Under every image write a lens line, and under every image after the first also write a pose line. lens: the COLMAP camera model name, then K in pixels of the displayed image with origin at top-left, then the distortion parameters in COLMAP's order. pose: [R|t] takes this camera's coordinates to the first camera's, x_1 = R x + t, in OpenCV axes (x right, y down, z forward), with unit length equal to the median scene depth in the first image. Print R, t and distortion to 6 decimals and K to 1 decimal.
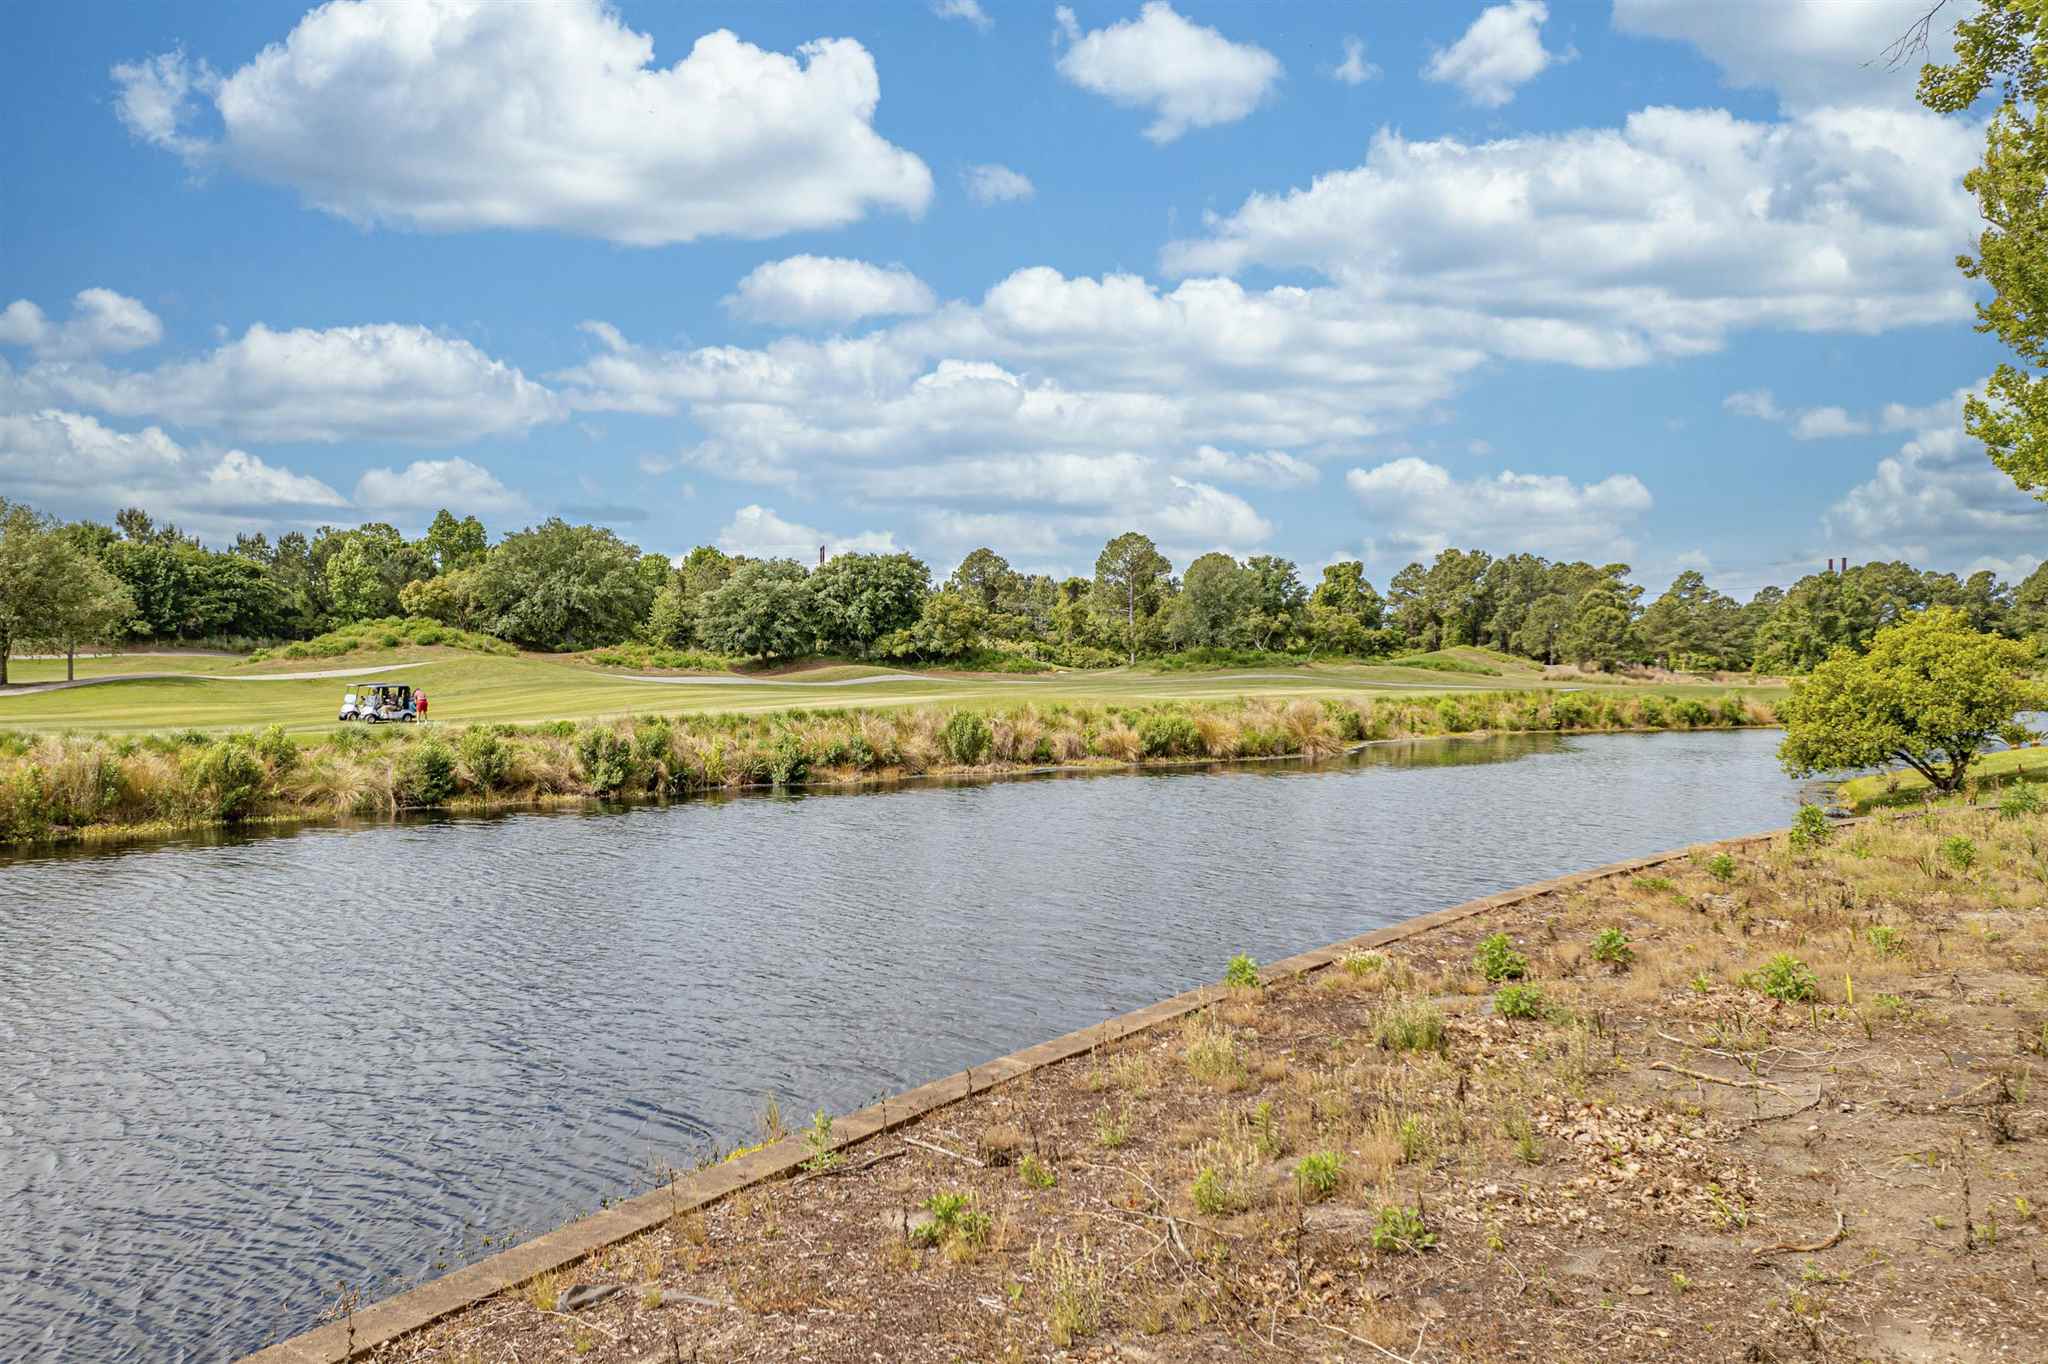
lens RADIAL K [[1654.8, 0, 1024.0], [0, 1654.8, 682.0], [0, 0, 1]] dist [0.008323, 0.003863]
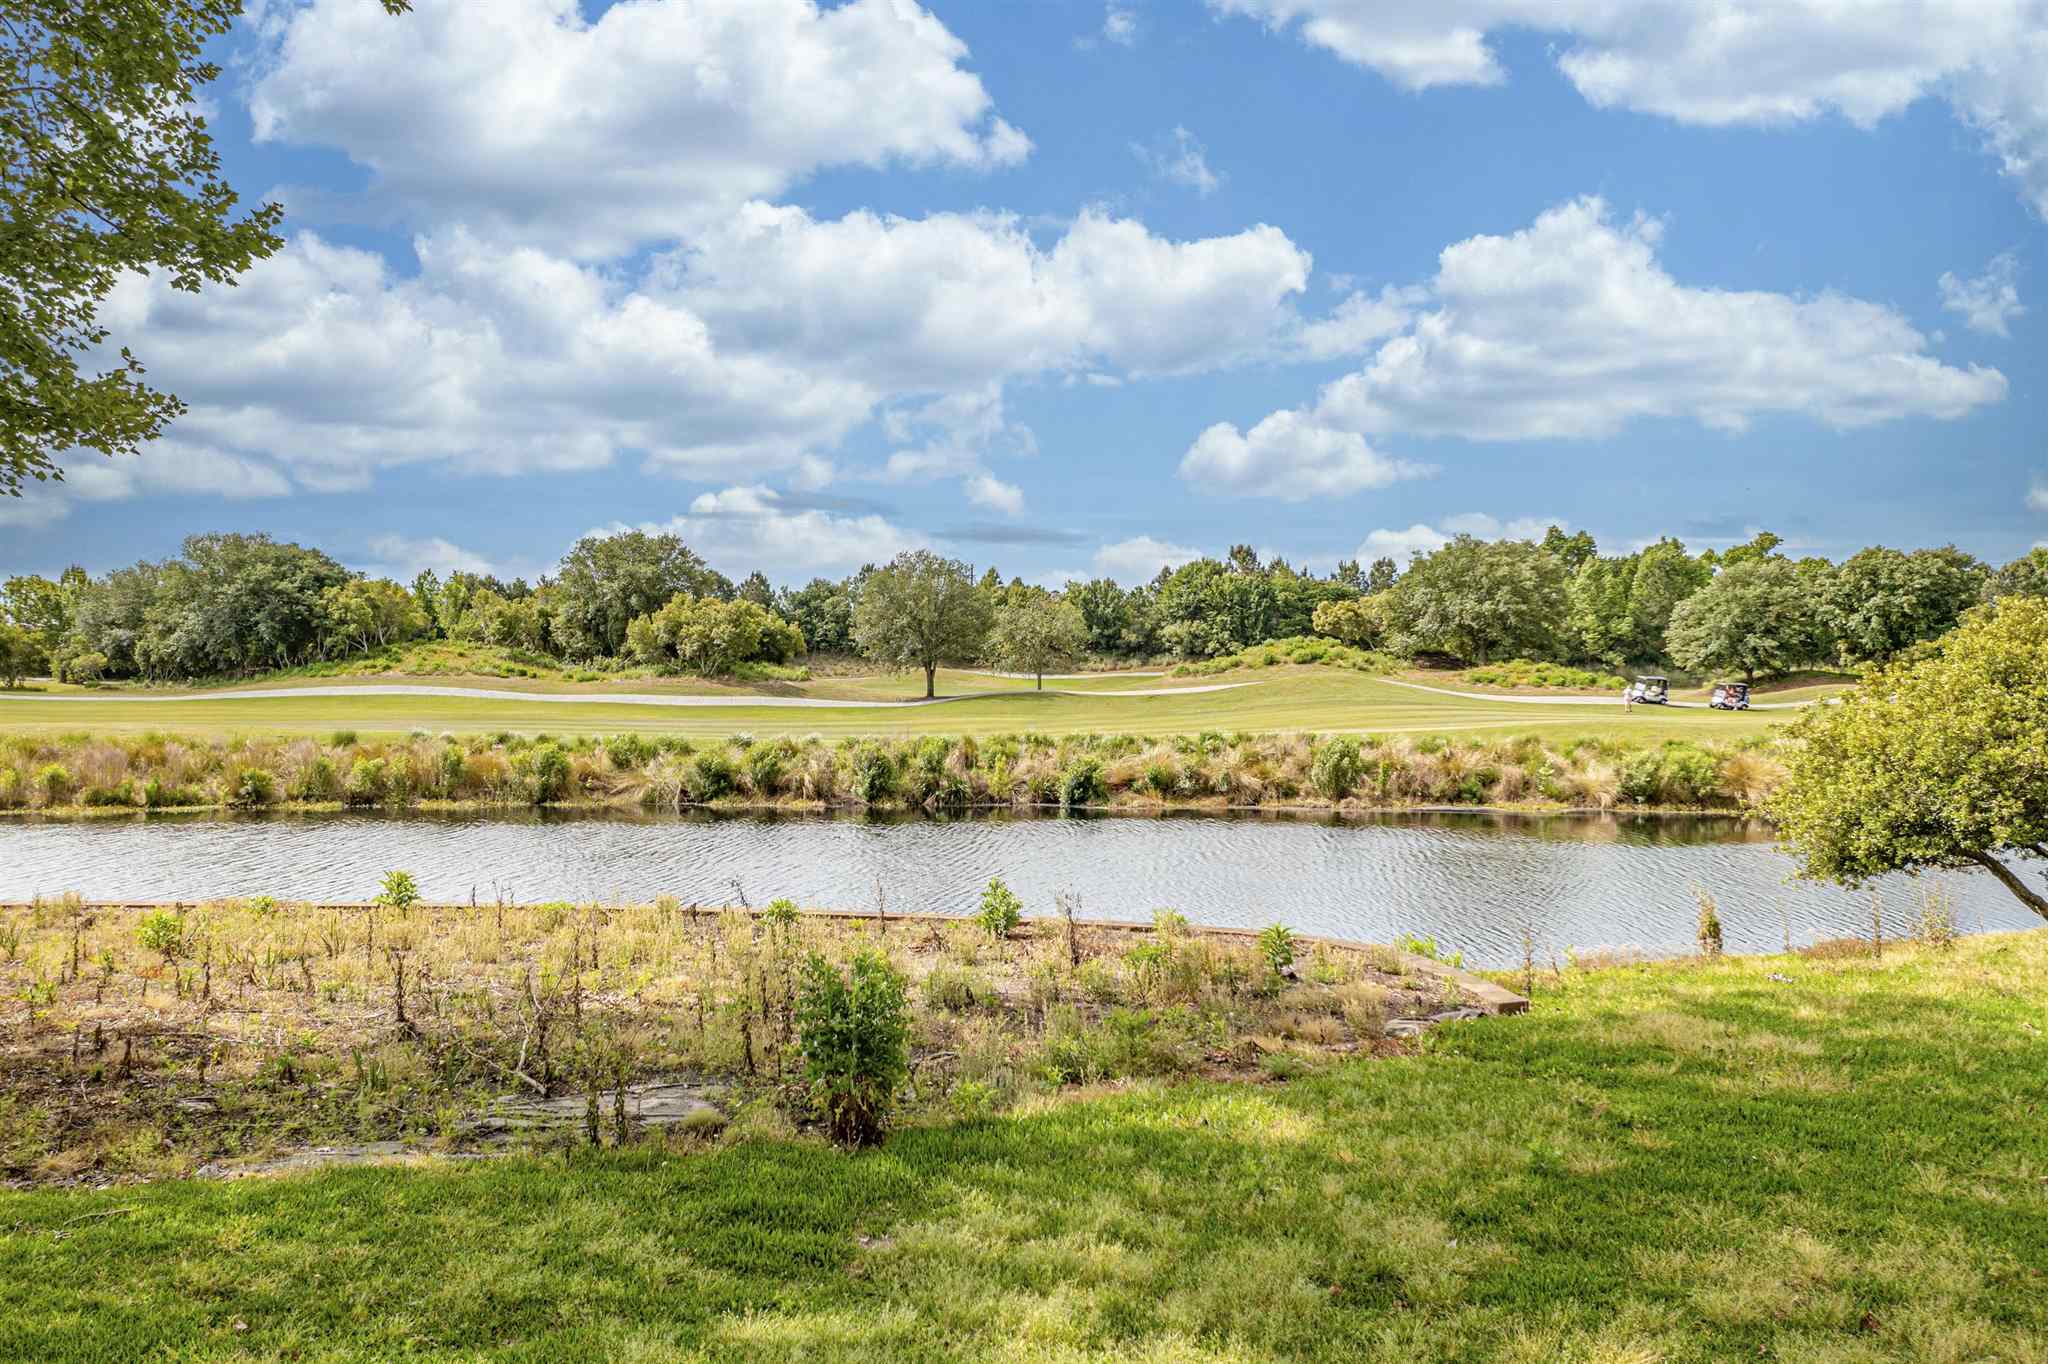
lens RADIAL K [[1654.8, 0, 1024.0], [0, 1654.8, 682.0], [0, 0, 1]] dist [0.008323, 0.003863]
pose [[0.705207, 0.004179, -0.708989, 0.241703], [-0.009802, 0.999945, -0.003855, -0.004378], [0.708934, 0.009668, 0.705209, 0.115151]]
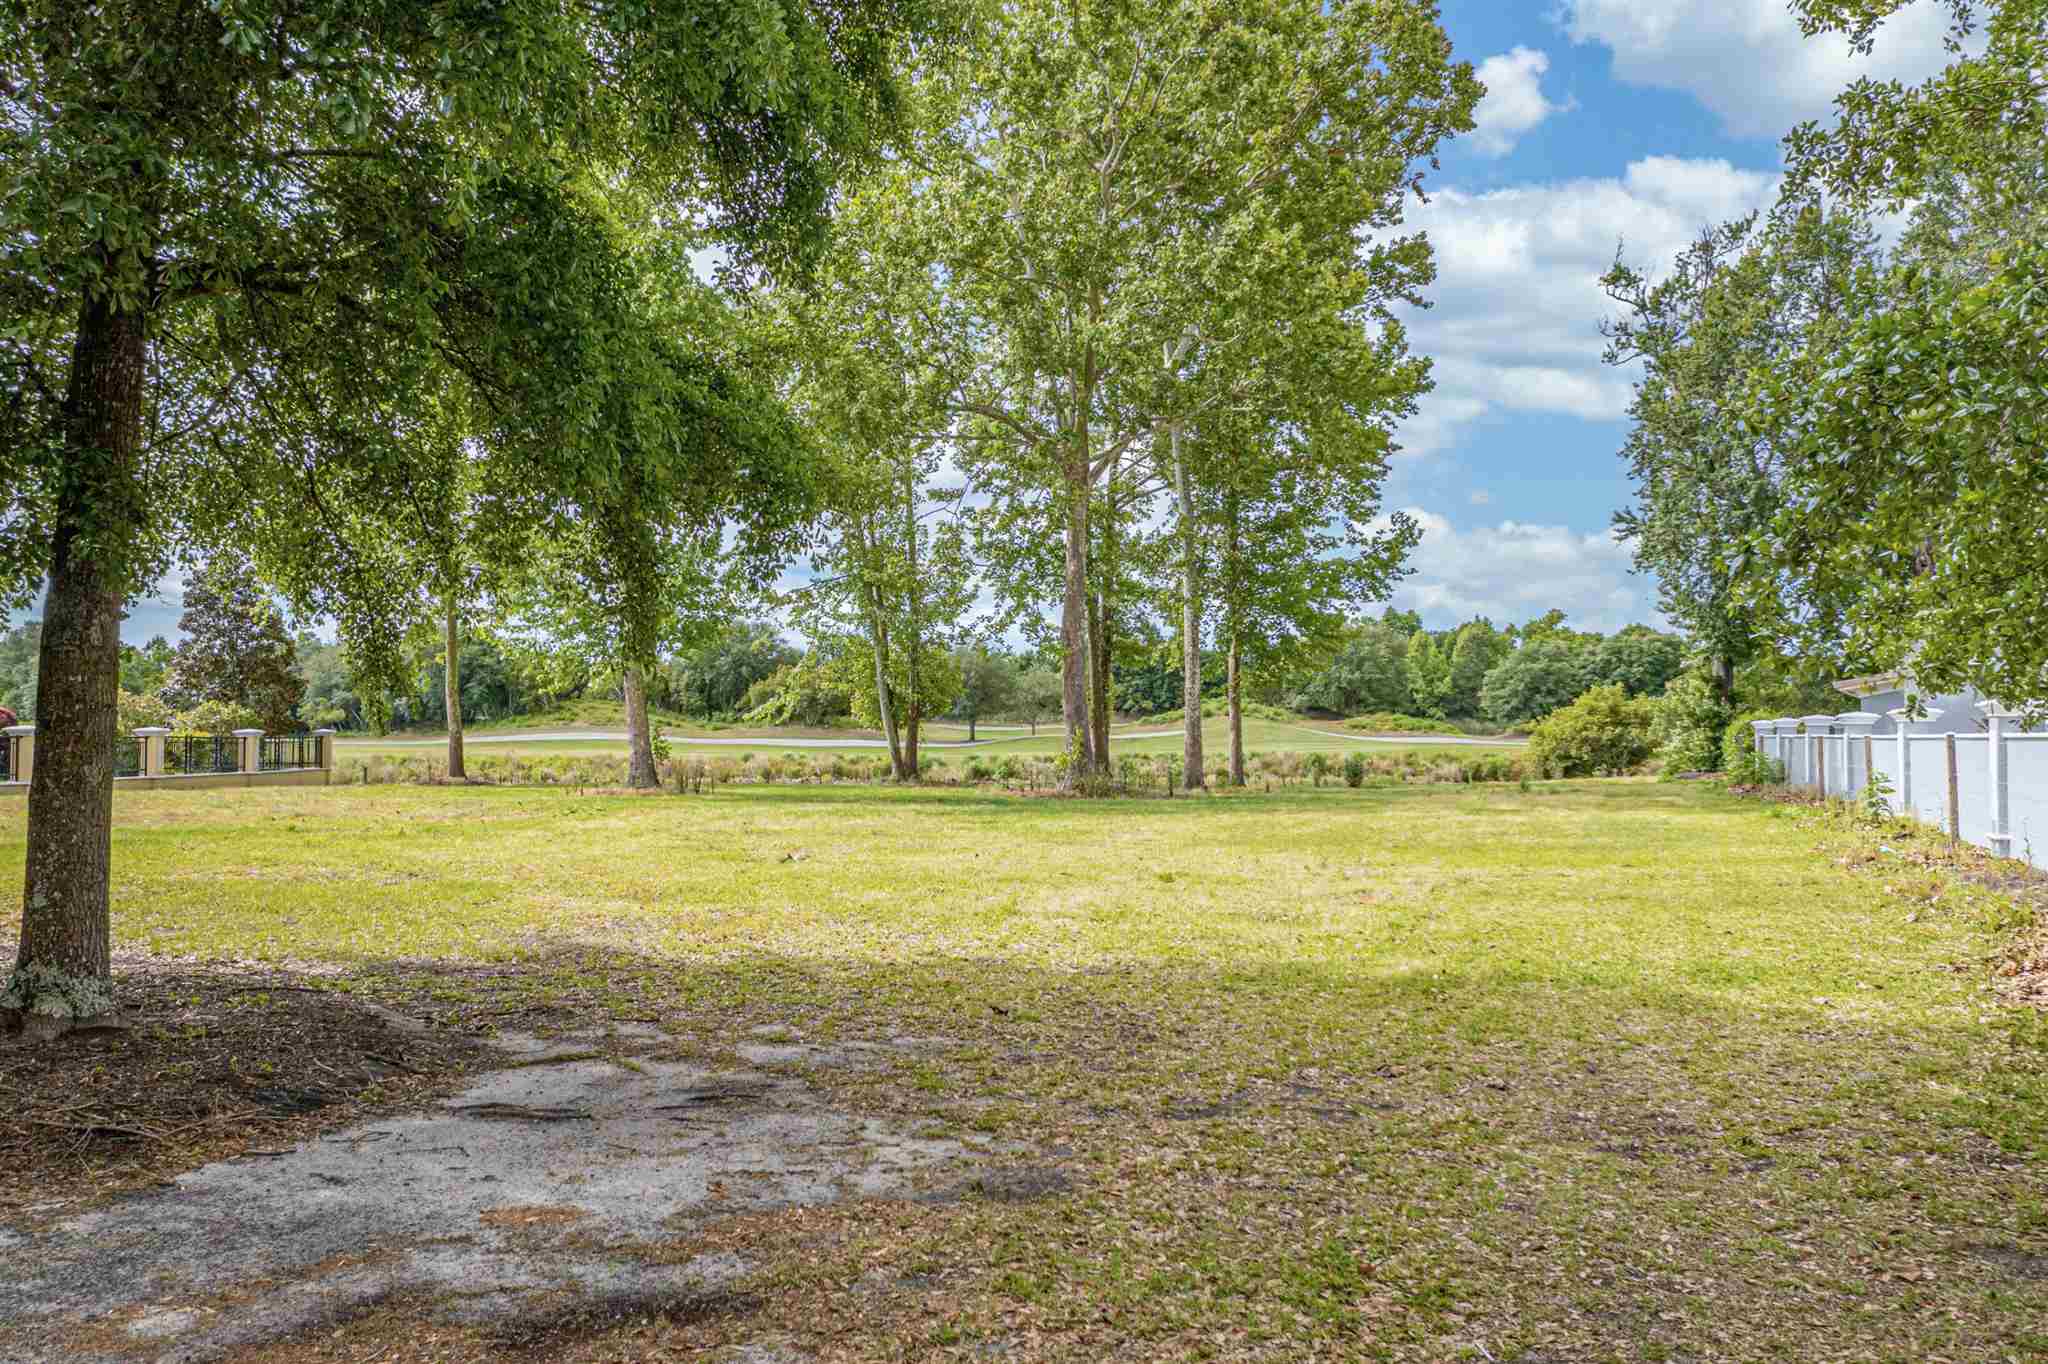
lens RADIAL K [[1654.8, 0, 1024.0], [0, 1654.8, 682.0], [0, 0, 1]] dist [0.008323, 0.003863]
pose [[0.775351, -0.020931, -0.631184, 0.395405], [-0.005055, 0.999213, -0.039345, 0.006098], [0.631511, 0.033697, 0.774635, -0.245679]]
